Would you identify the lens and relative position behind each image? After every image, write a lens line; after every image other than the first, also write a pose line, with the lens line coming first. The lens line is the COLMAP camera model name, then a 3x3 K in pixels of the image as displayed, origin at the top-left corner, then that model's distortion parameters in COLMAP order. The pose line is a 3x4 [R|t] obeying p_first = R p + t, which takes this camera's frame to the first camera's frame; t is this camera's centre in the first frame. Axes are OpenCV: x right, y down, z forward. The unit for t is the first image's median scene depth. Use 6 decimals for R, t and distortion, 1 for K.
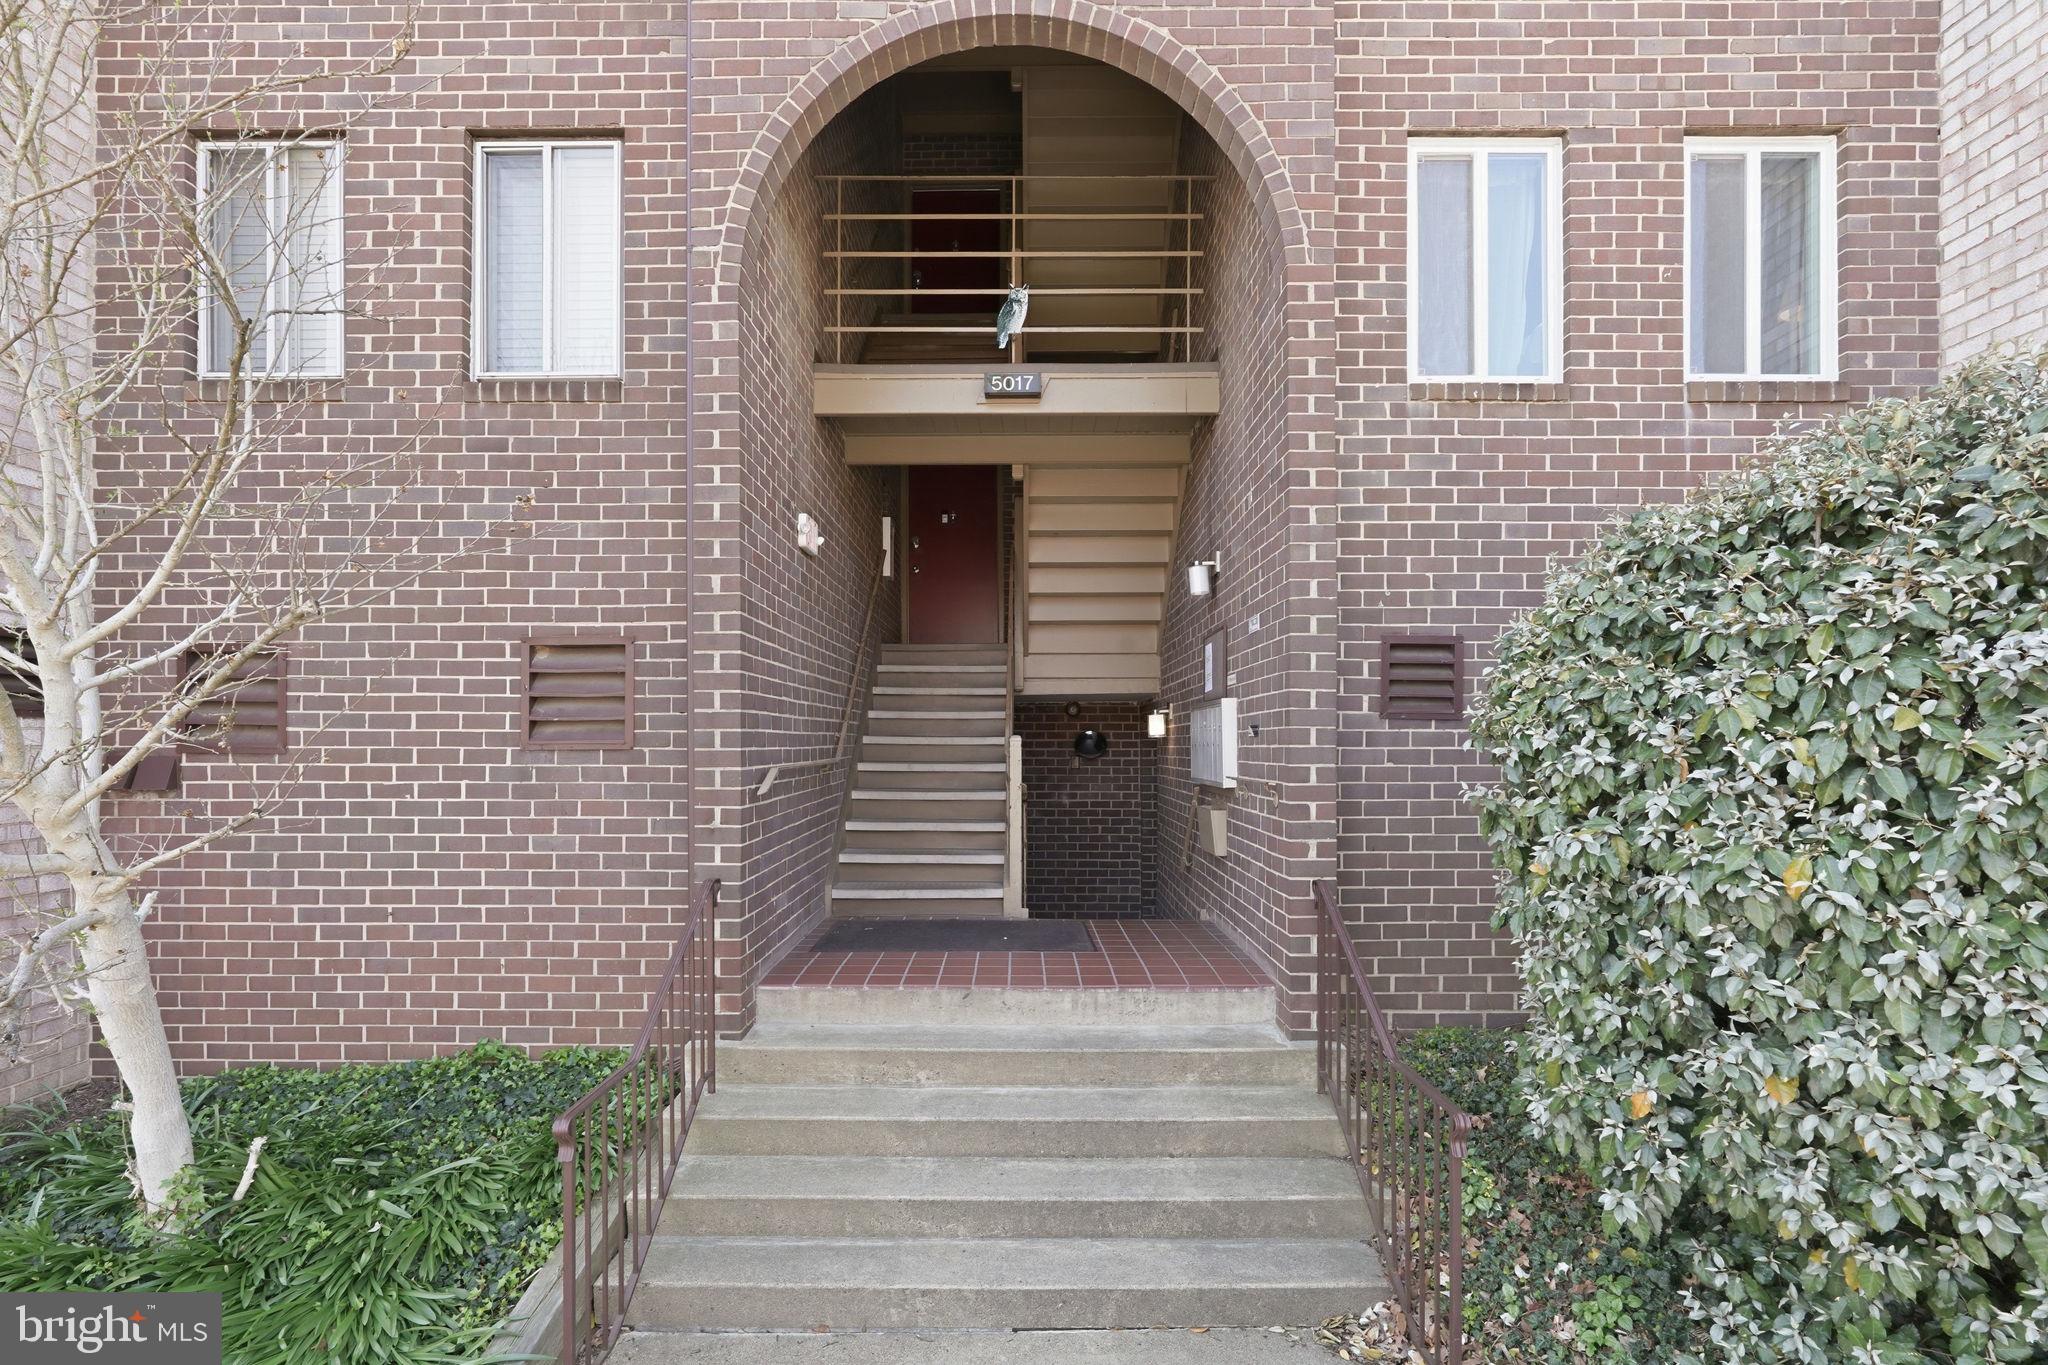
lens RADIAL K [[919.2, 0, 1086.1], [0, 919.2, 721.2], [0, 0, 1]] dist [-0.012200, 0.006031]
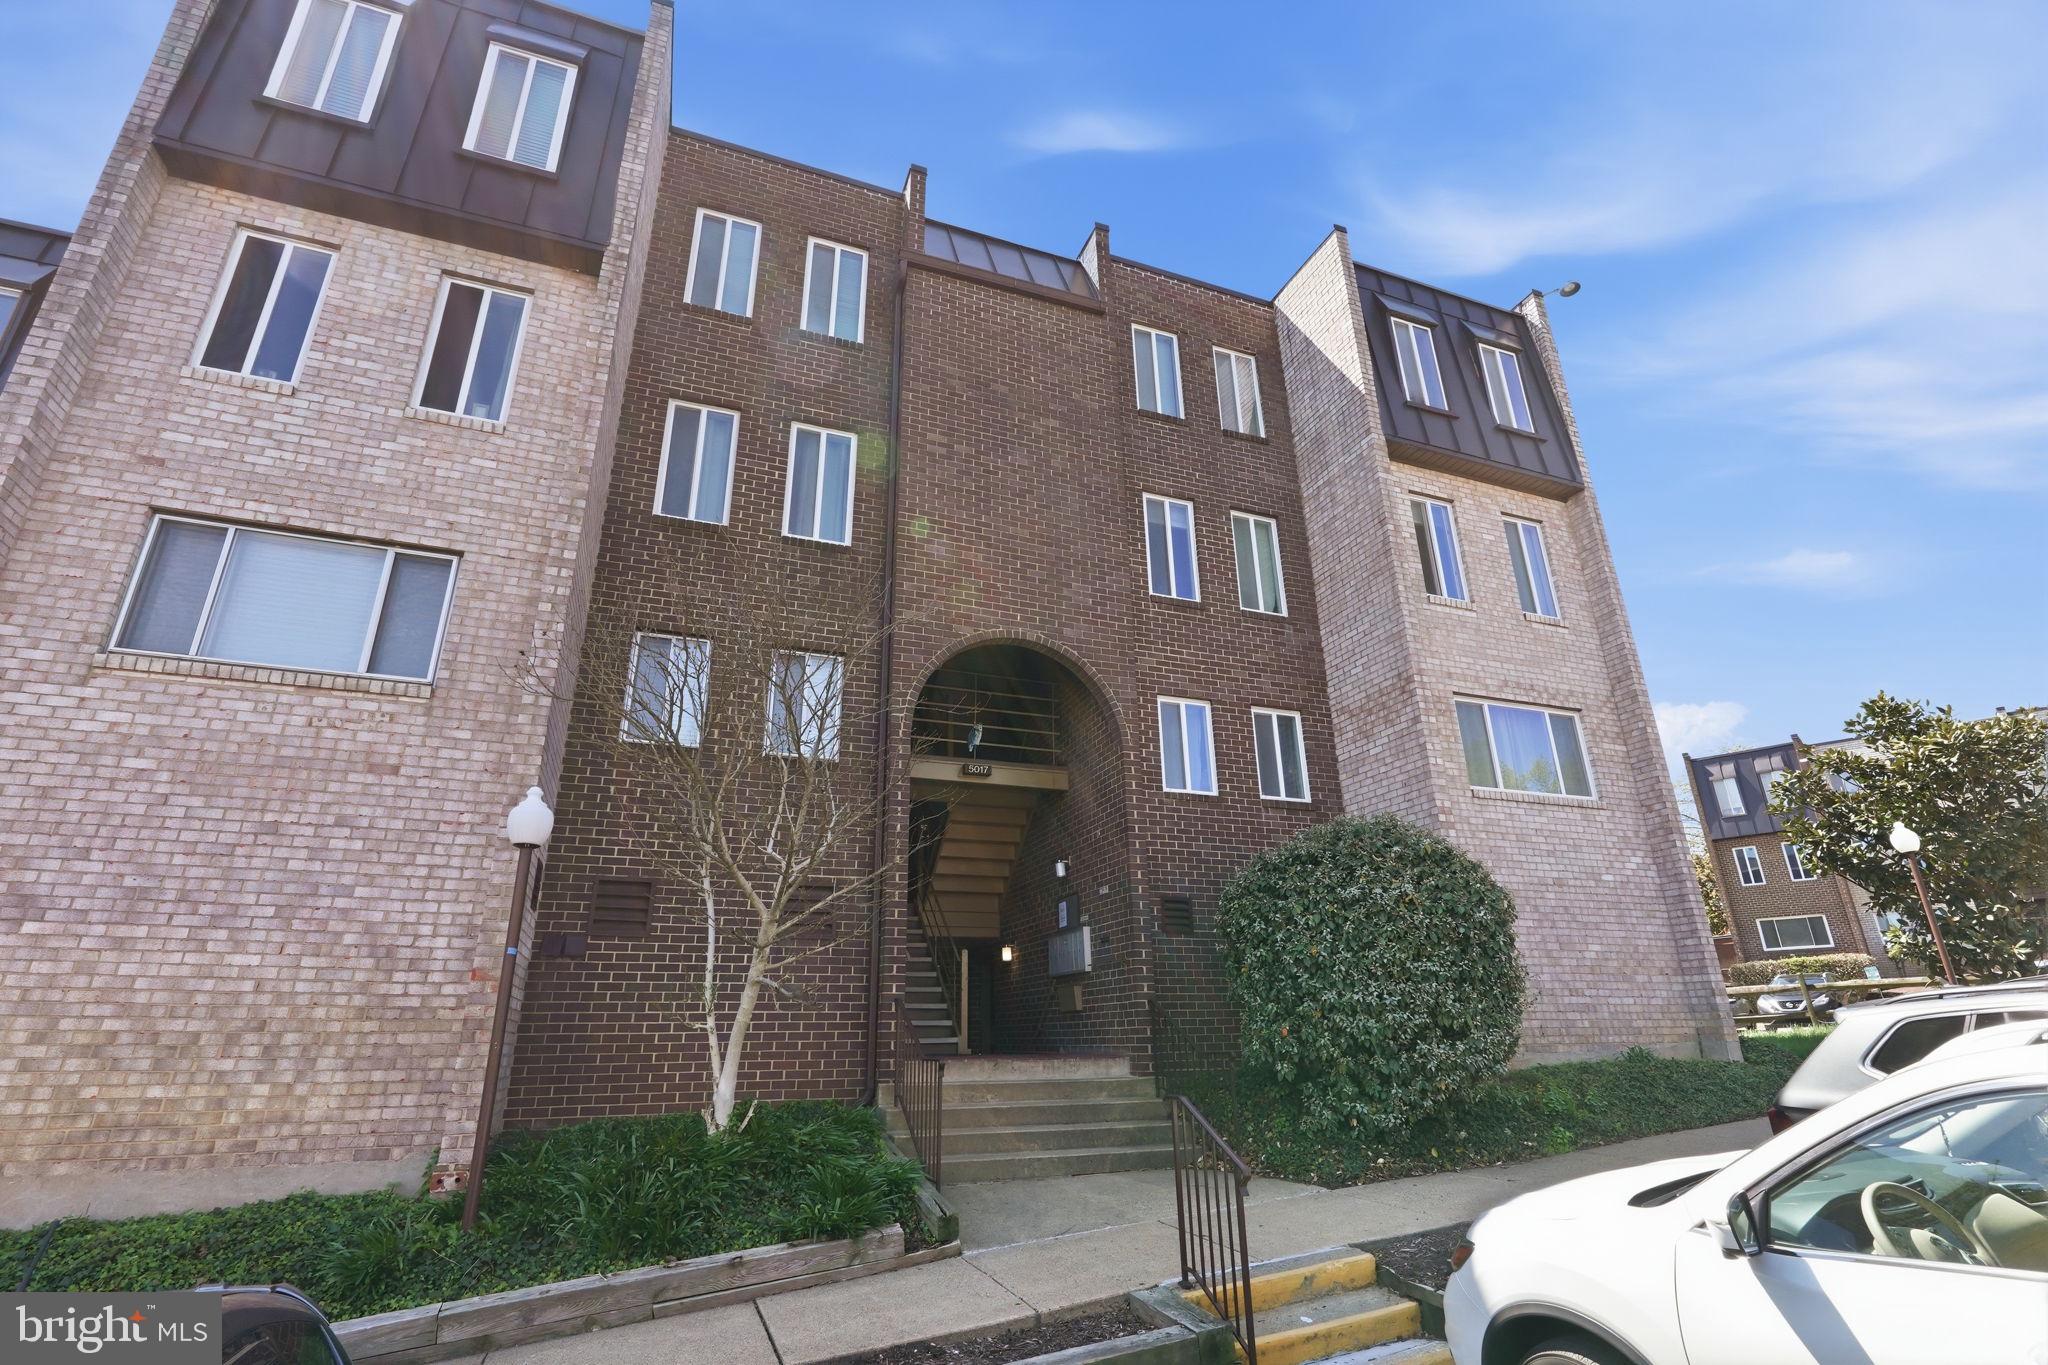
lens RADIAL K [[919.2, 0, 1017.6], [0, 919.2, 686.4], [0, 0, 1]] dist [-0.012200, 0.006031]
pose [[0.938021, 0.113183, 0.327577, -0.847319], [0.009233, 0.936677, -0.350074, 0.221897], [-0.346456, 0.331401, 0.877577, -1.104294]]
